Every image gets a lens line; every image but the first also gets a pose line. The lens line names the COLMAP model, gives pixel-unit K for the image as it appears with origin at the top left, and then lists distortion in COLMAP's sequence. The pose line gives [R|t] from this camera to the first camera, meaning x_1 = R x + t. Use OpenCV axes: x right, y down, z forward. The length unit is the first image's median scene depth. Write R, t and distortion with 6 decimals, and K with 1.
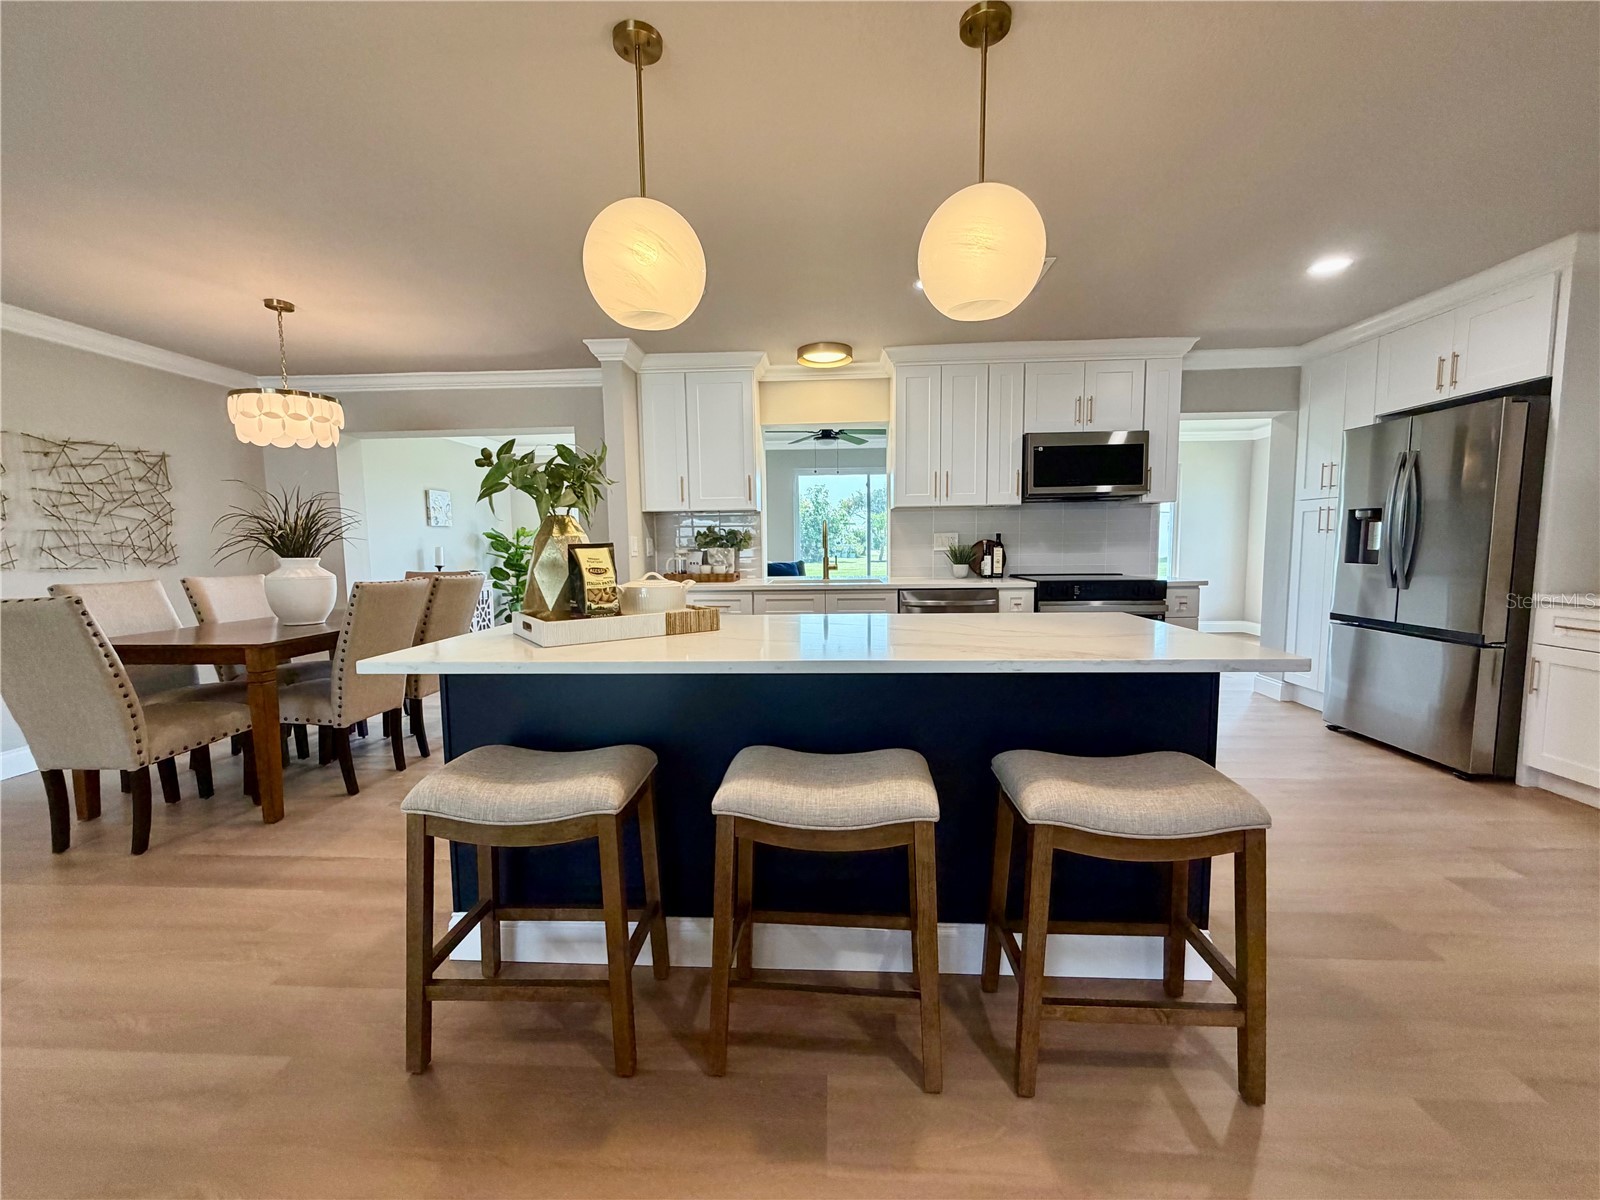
lens RADIAL K [[640.0, 0, 798.7], [0, 640.0, 599.6], [0, 0, 1]] dist [0.001462, -0.000136]
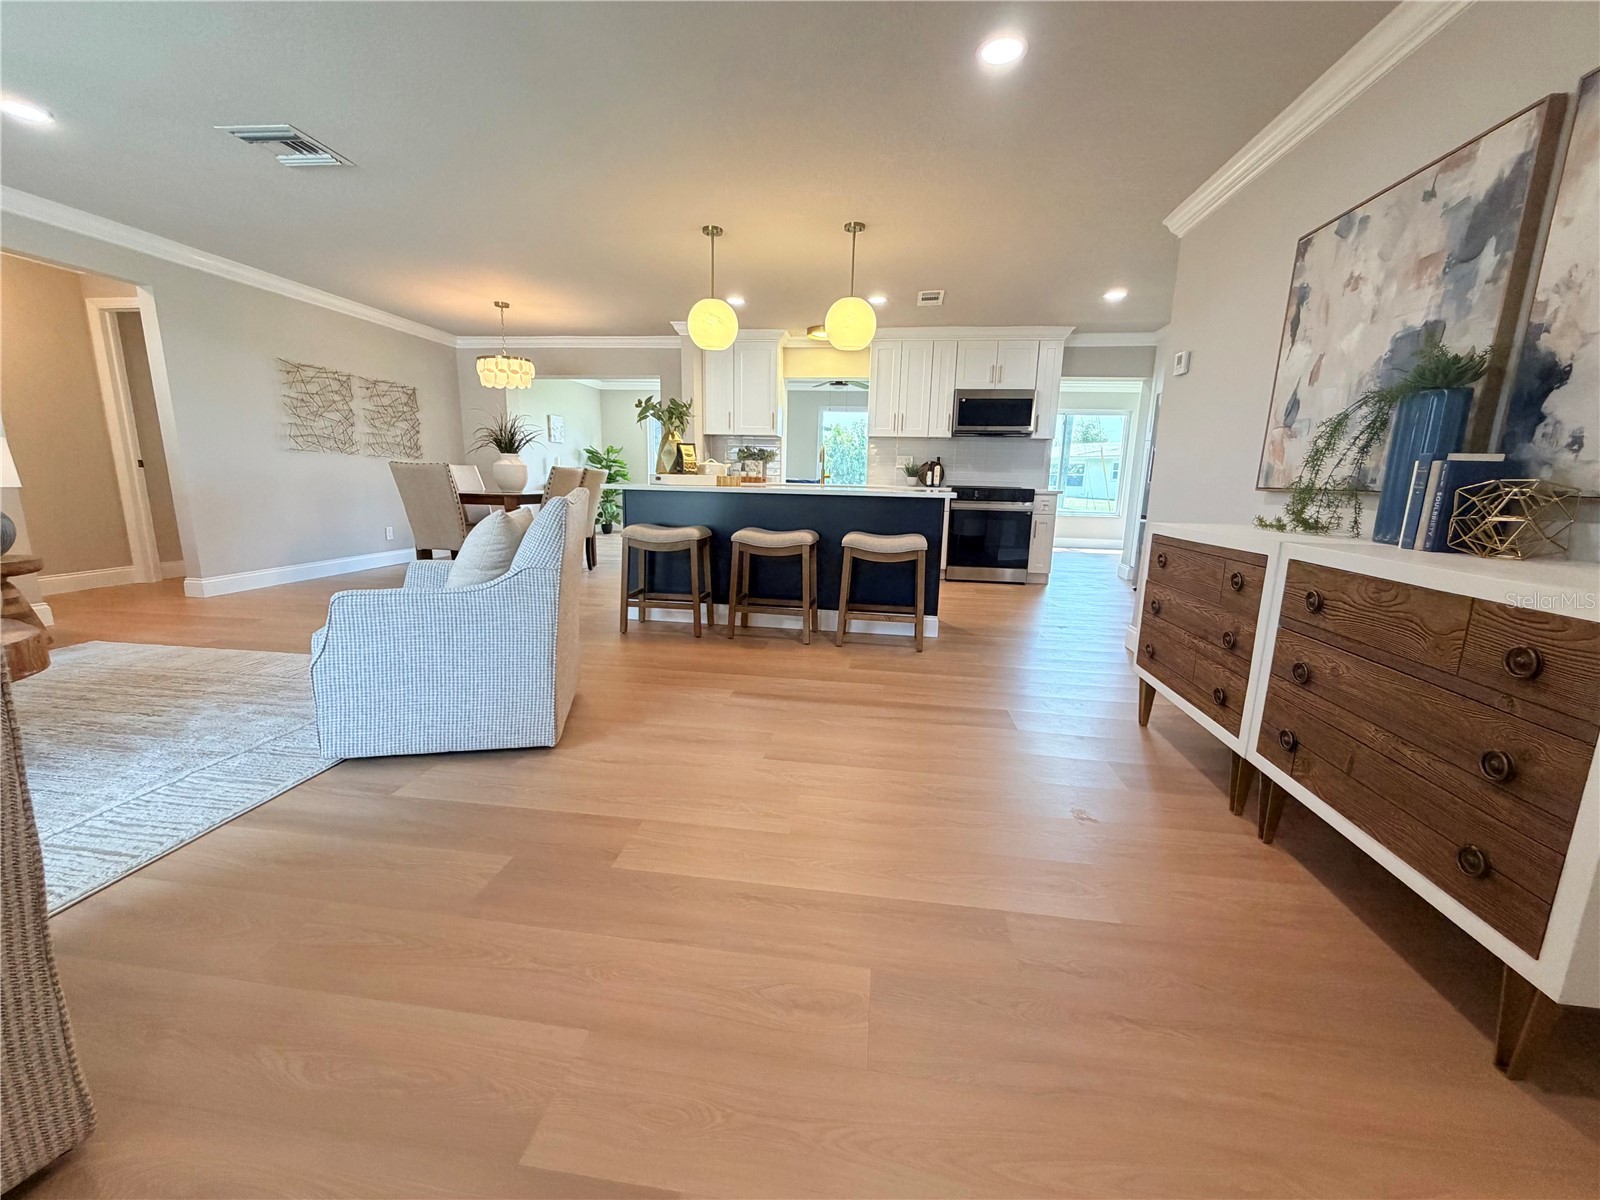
lens RADIAL K [[640.0, 0, 798.7], [0, 640.0, 599.6], [0, 0, 1]] dist [0.001462, -0.000136]
pose [[0.996071, 0.050531, -0.072732, 0.145532], [-0.043065, 0.993975, 0.100788, 0.116764], [0.077387, -0.097259, 0.992246, -0.688864]]
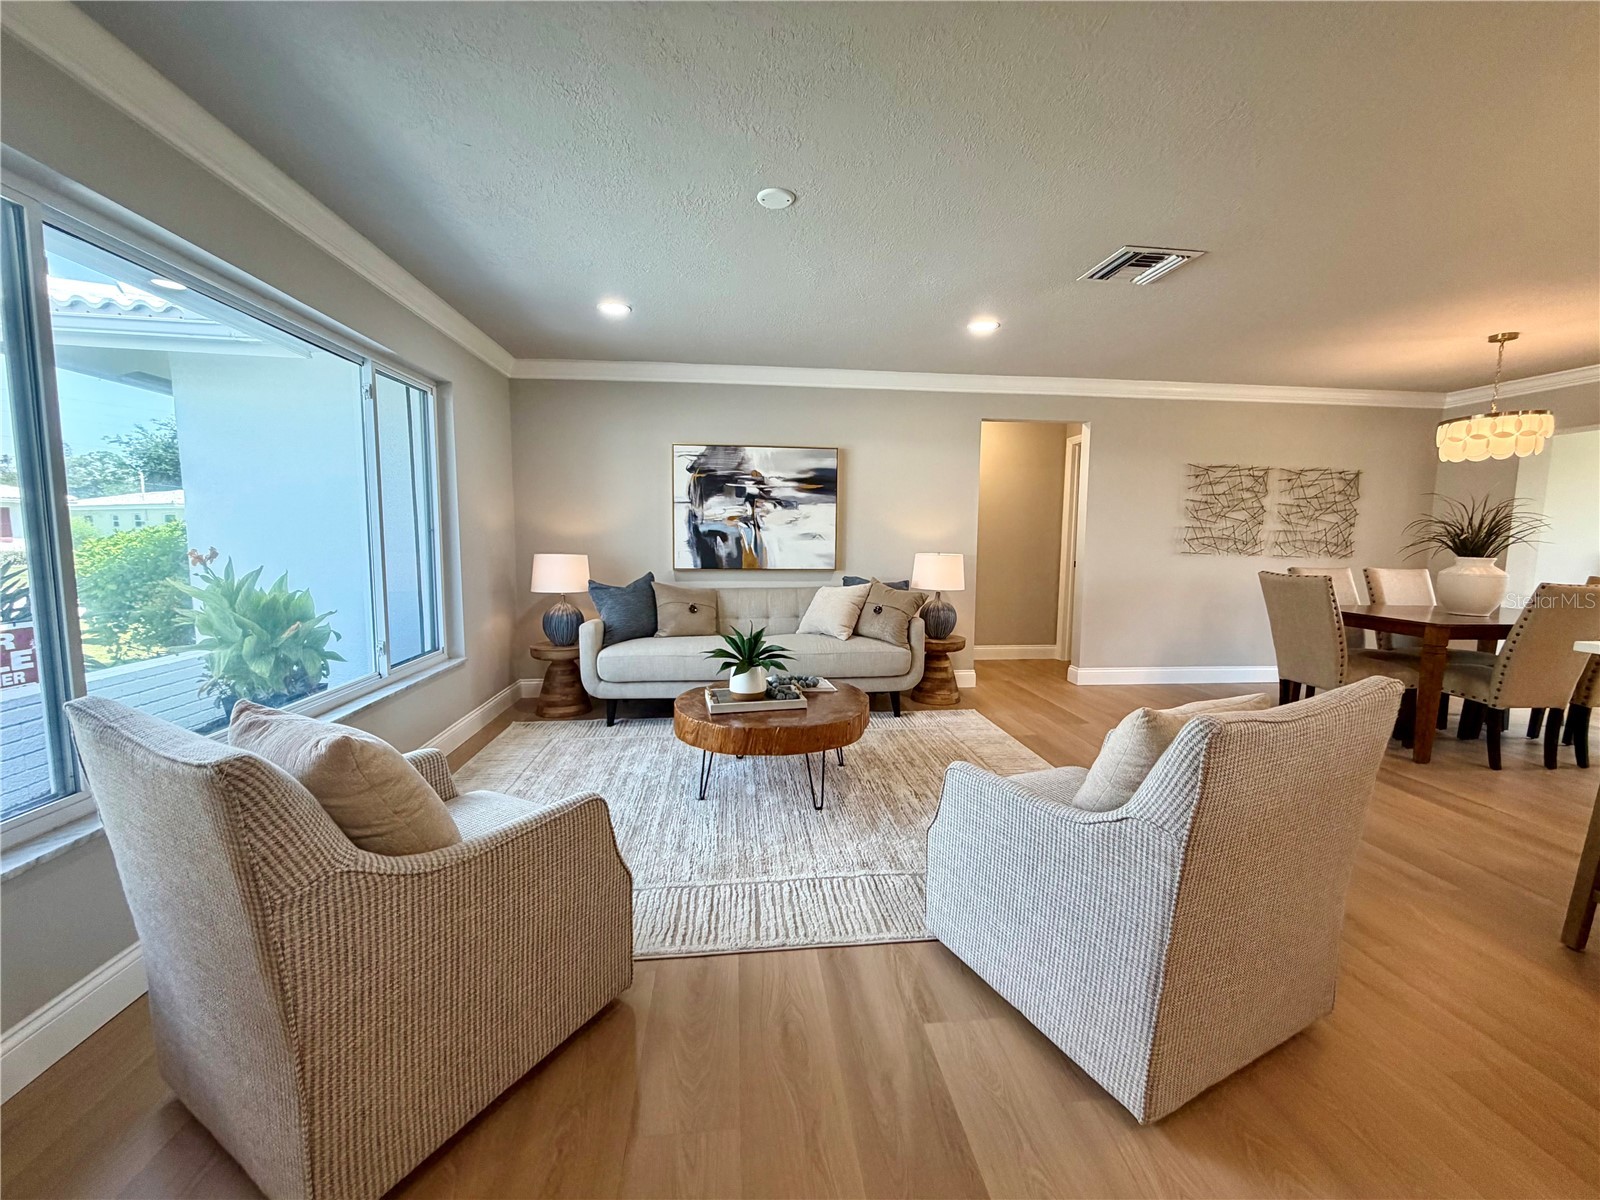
lens RADIAL K [[640.0, 0, 798.7], [0, 640.0, 599.6], [0, 0, 1]] dist [0.001462, -0.000136]
pose [[0.156060, 0.116242, -0.980884, 0.161612], [-0.101971, 0.989641, 0.101056, 0.016761], [0.982470, 0.084251, 0.166296, -0.365881]]
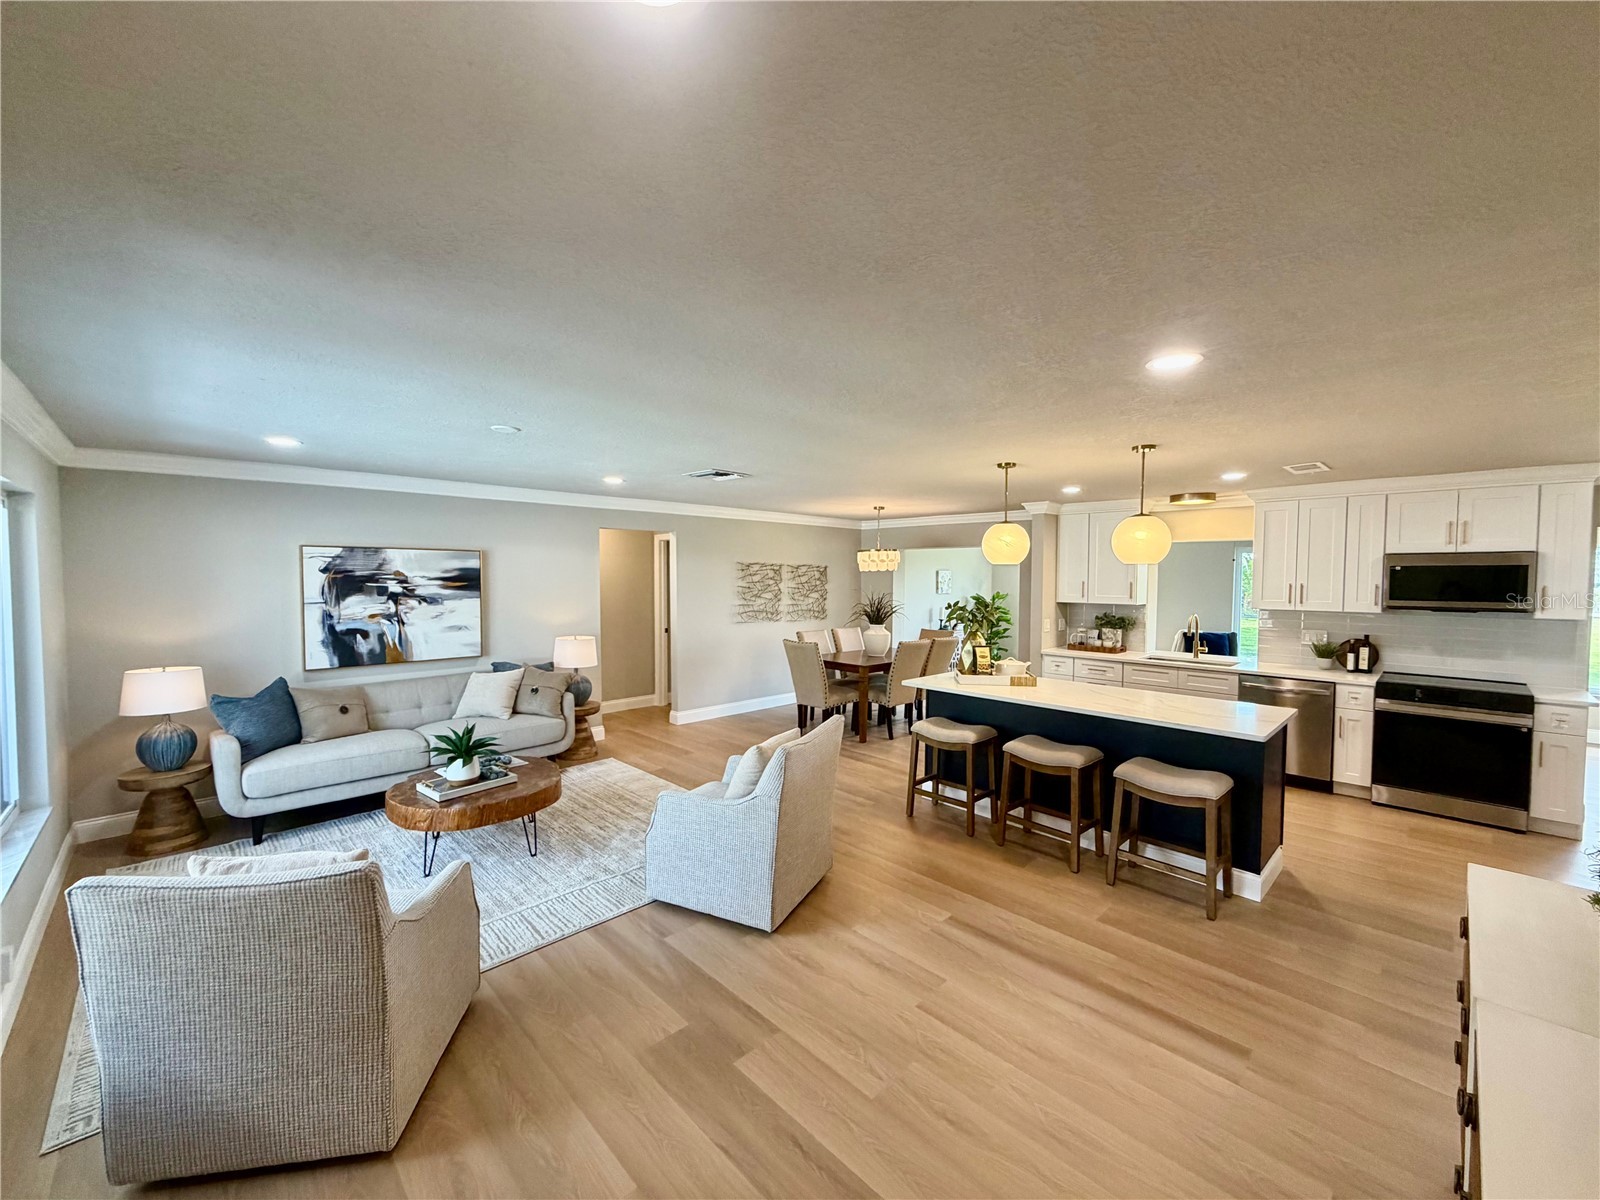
lens RADIAL K [[640.0, 0, 798.7], [0, 640.0, 599.6], [0, 0, 1]] dist [0.001462, -0.000136]
pose [[0.733238, 0.044572, -0.678509, 0.441903], [-0.076971, 0.996876, -0.017693, -0.087062], [0.675601, 0.065199, 0.734379, -0.704382]]
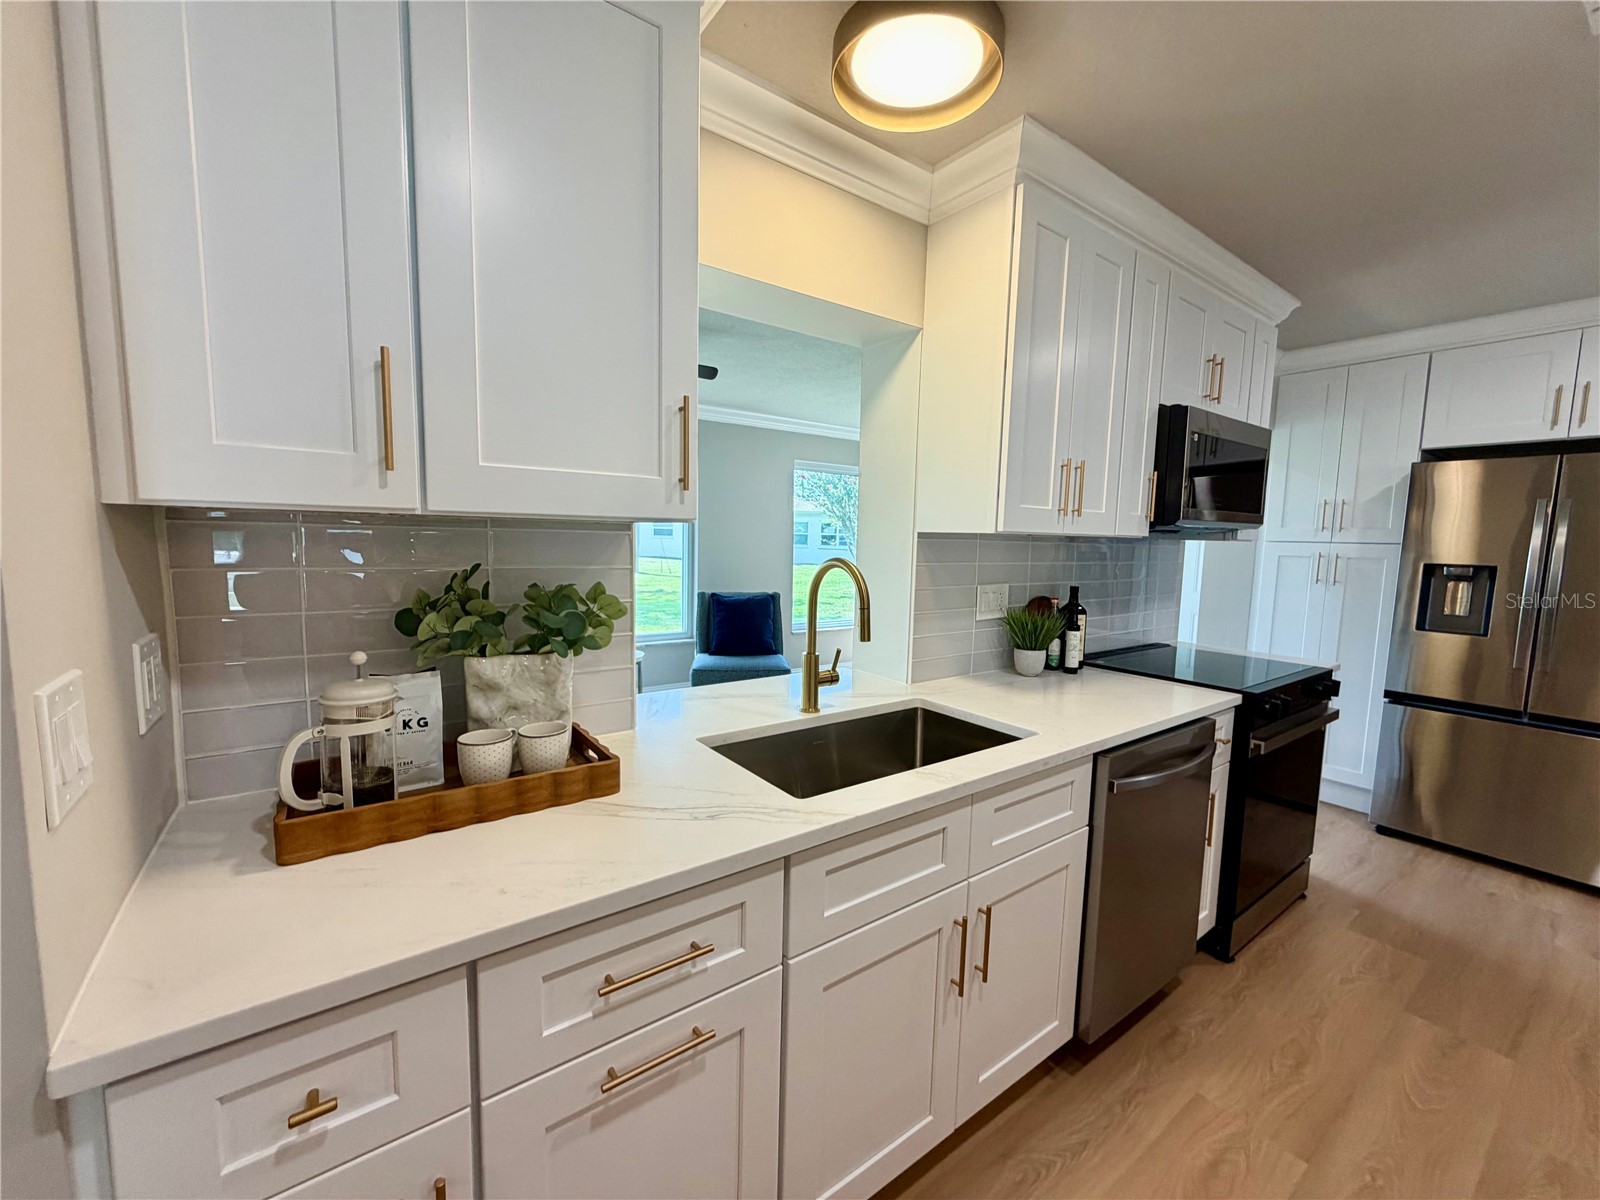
lens RADIAL K [[640.0, 0, 798.7], [0, 640.0, 599.6], [0, 0, 1]] dist [0.001462, -0.000136]
pose [[0.772656, -0.031485, 0.634044, -0.268244], [0.024893, 0.999504, 0.019298, -0.140690], [-0.634337, 0.000873, 0.773056, 0.949041]]
